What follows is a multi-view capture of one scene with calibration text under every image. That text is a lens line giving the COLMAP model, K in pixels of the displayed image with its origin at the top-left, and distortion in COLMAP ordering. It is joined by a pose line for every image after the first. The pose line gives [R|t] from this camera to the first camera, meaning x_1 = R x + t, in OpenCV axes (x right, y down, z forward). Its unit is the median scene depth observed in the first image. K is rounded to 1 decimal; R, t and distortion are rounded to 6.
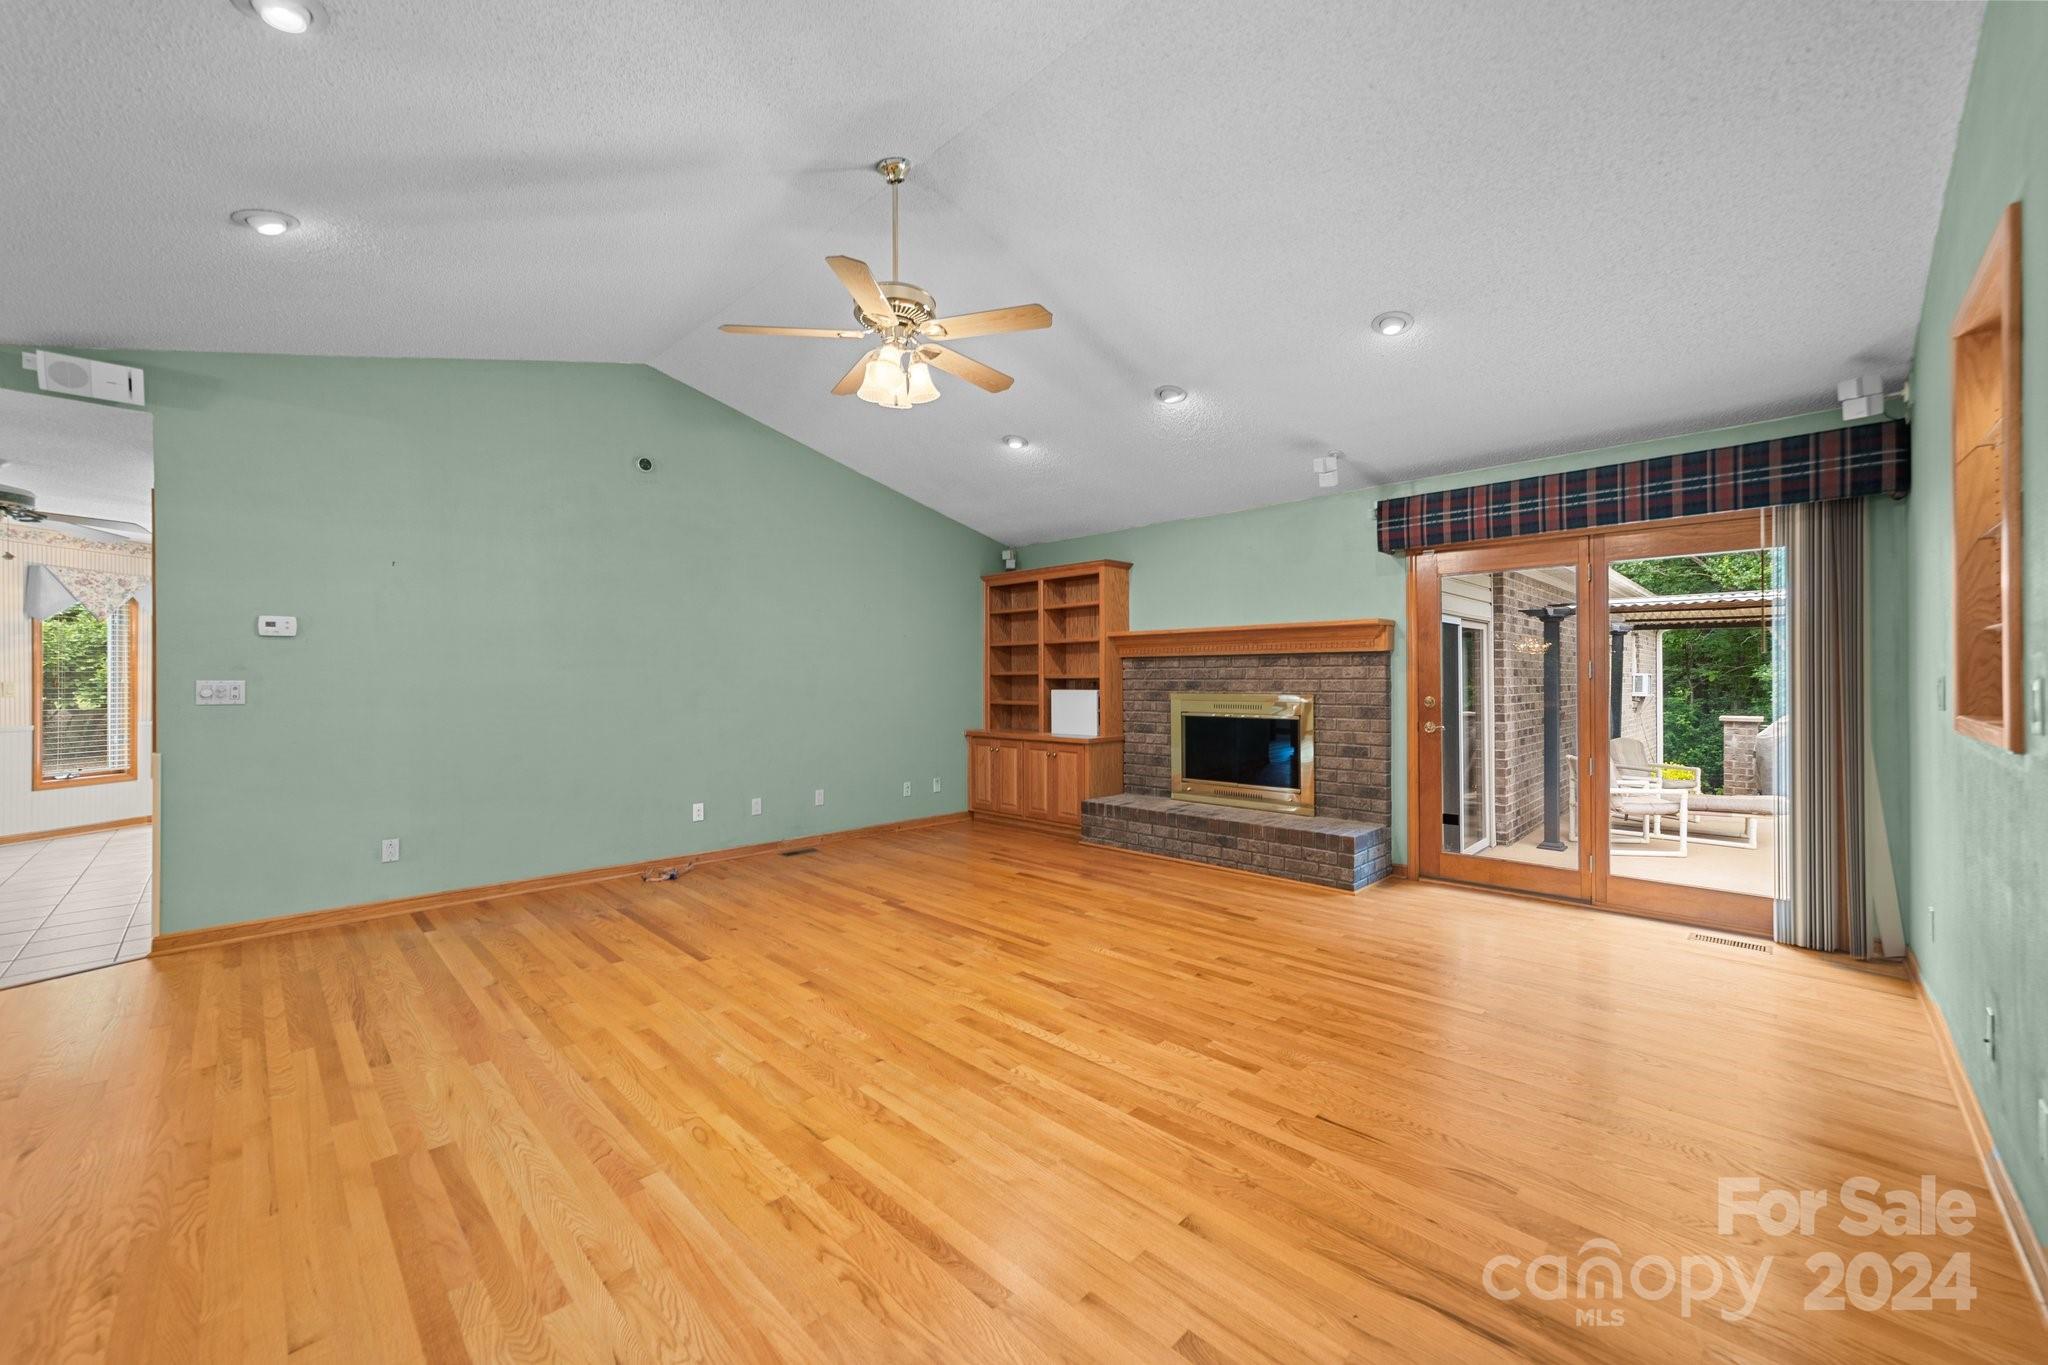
lens RADIAL K [[795.9, 0, 1025.0], [0, 795.9, 678.2], [0, 0, 1]] dist [-0.016530, 0.010176]
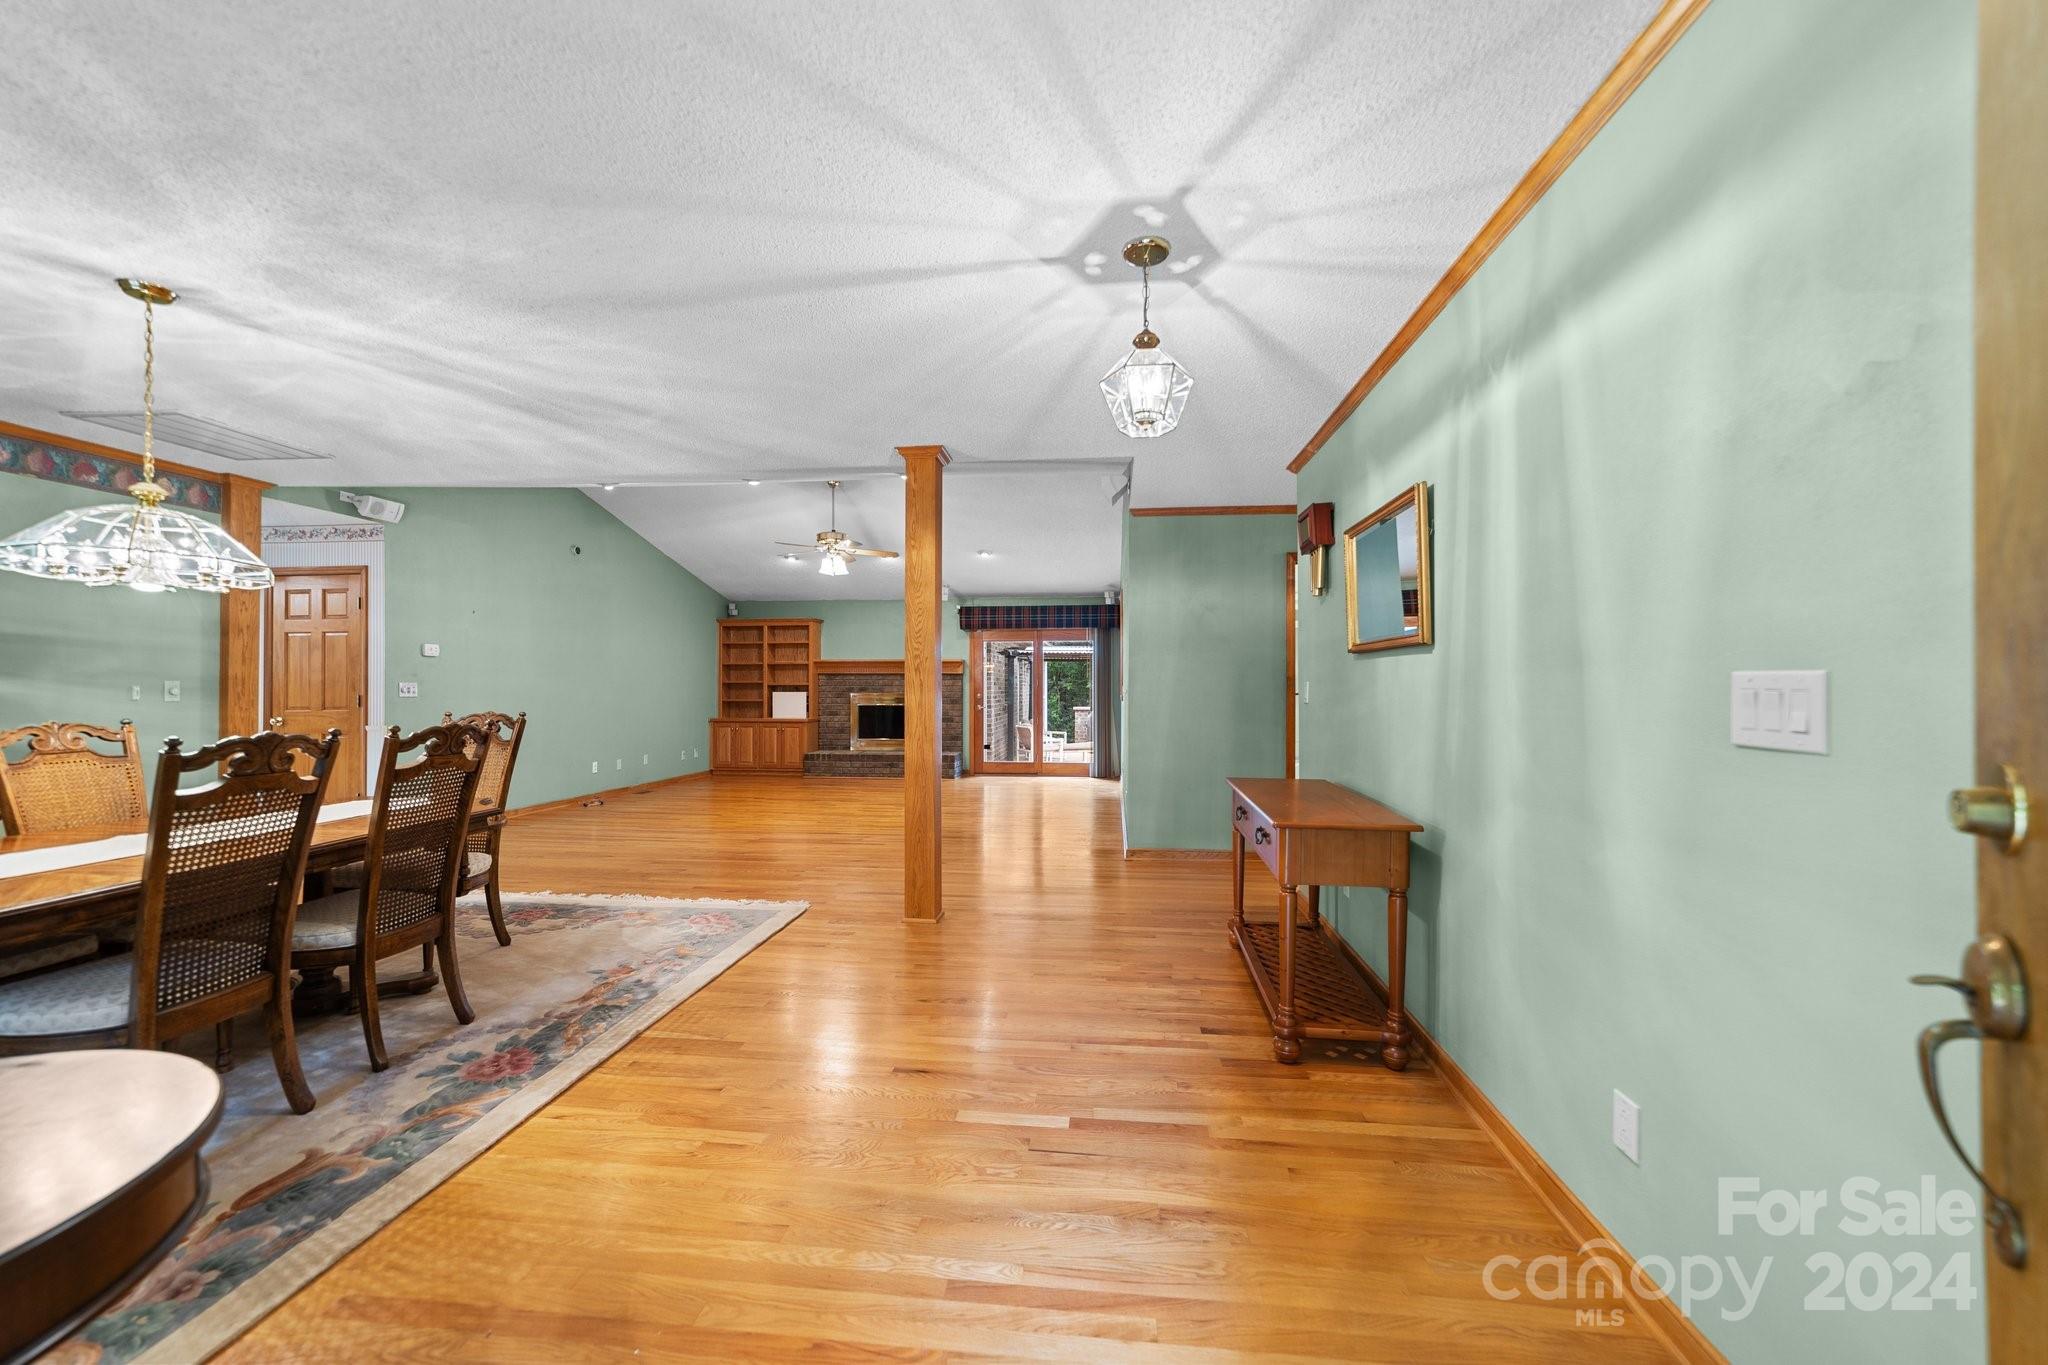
lens RADIAL K [[786.7, 0, 1026.0], [0, 786.7, 682.9], [0, 0, 1]] dist [-0.020349, 0.009642]
pose [[0.784143, 0.007873, 0.620530, -0.677926], [-0.003550, 0.999960, -0.008202, 0.008388], [-0.620570, 0.004229, 0.784140, -0.738106]]
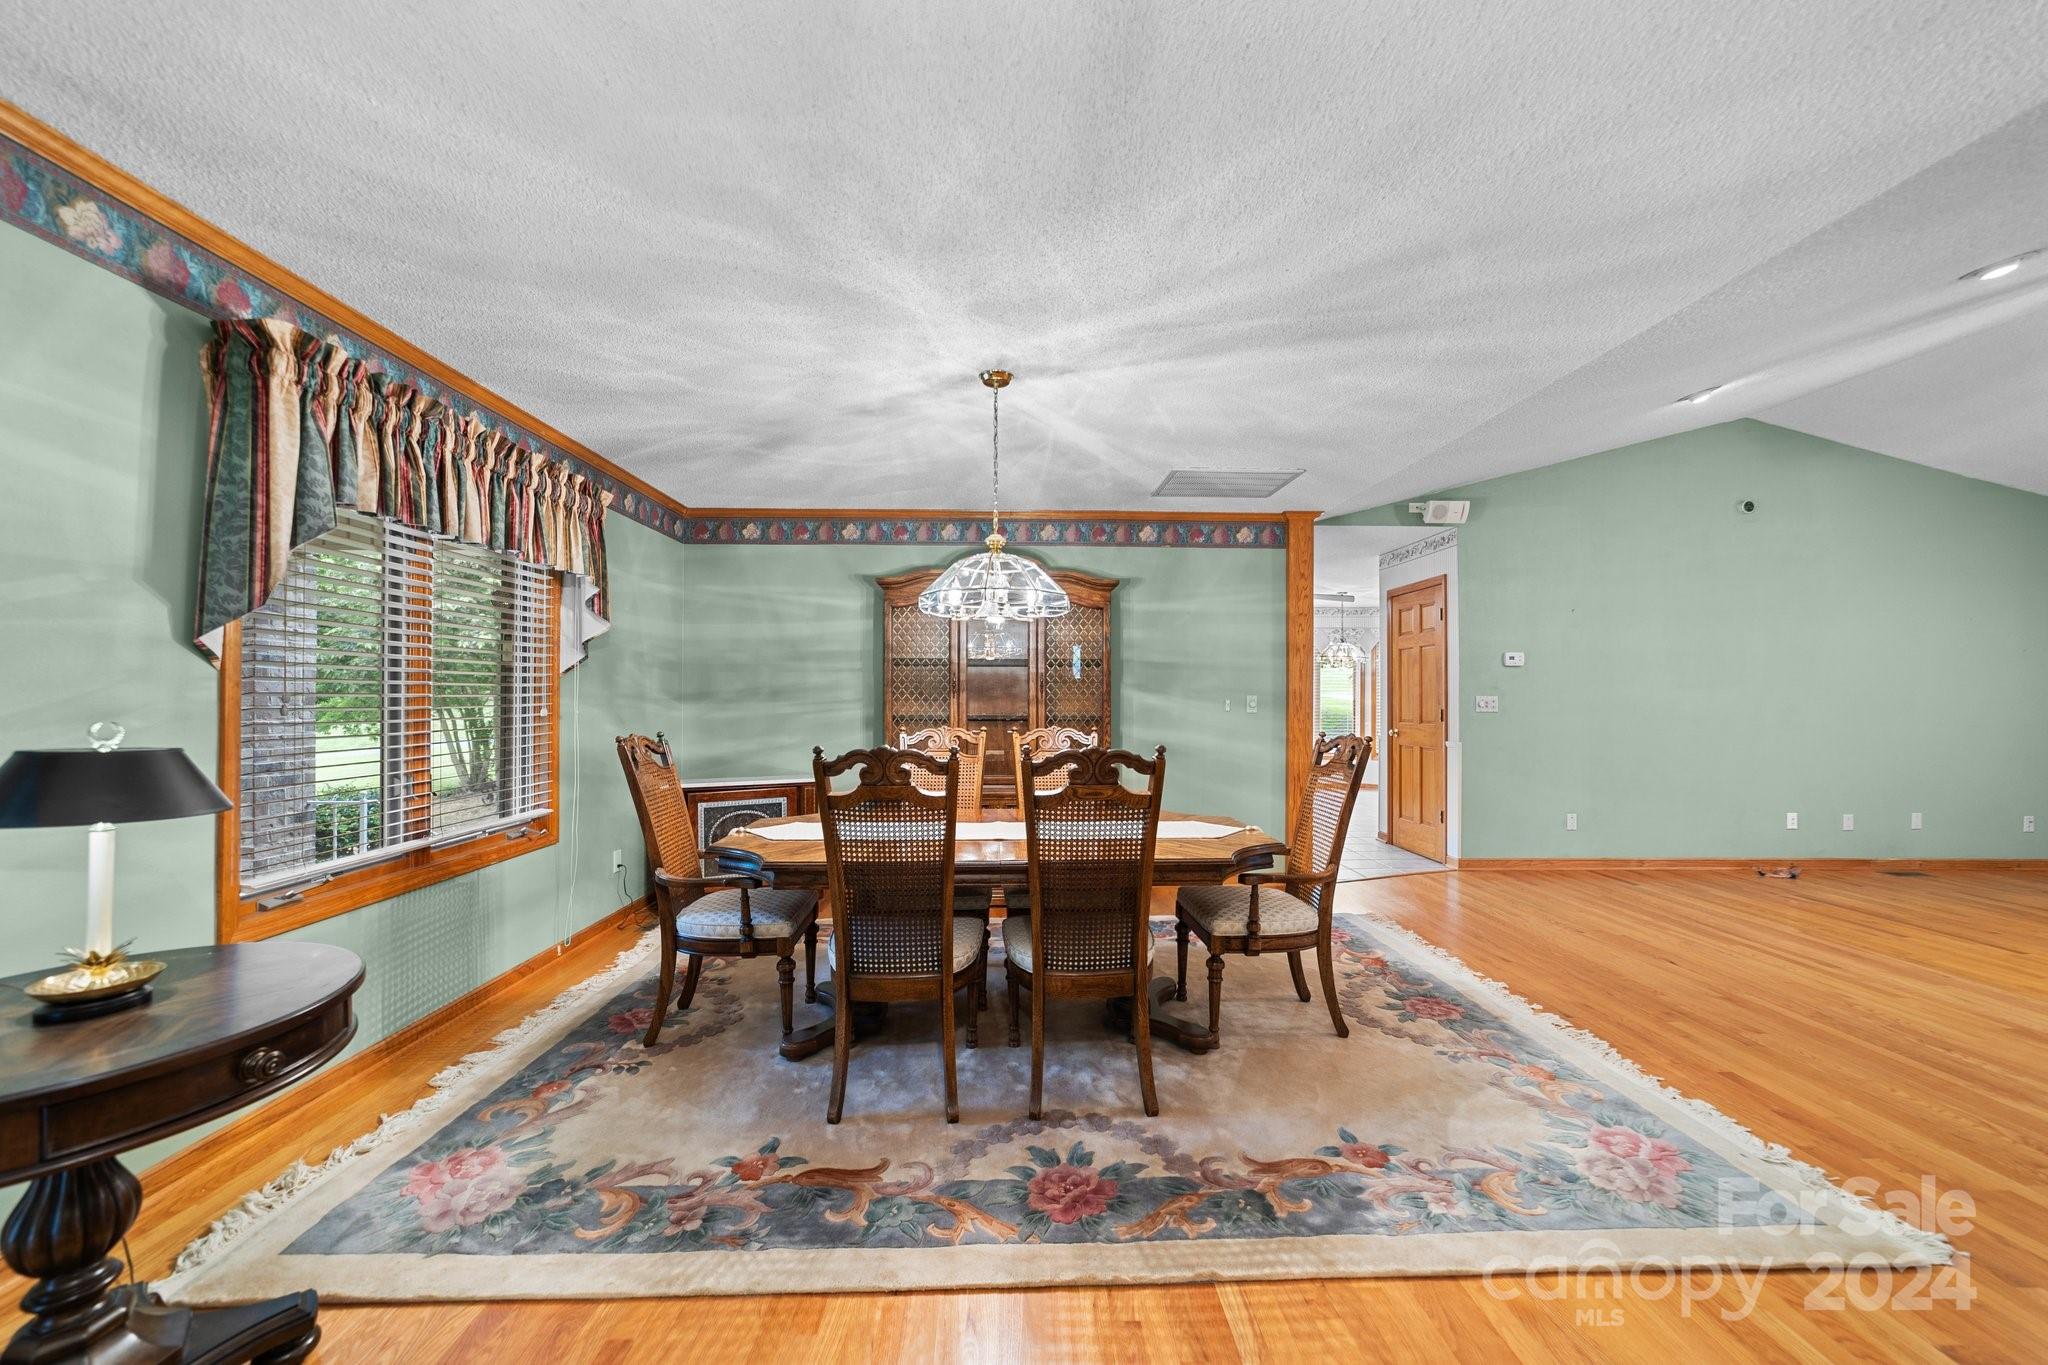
lens RADIAL K [[791.1, 0, 1023.5], [0, 791.1, 692.1], [0, 0, 1]] dist [-0.020297, 0.009911]
pose [[0.721443, 0.001819, -0.692472, -0.409649], [-0.005872, 0.999977, -0.003491, 0.003734], [0.692449, 0.006585, 0.721437, -0.468508]]
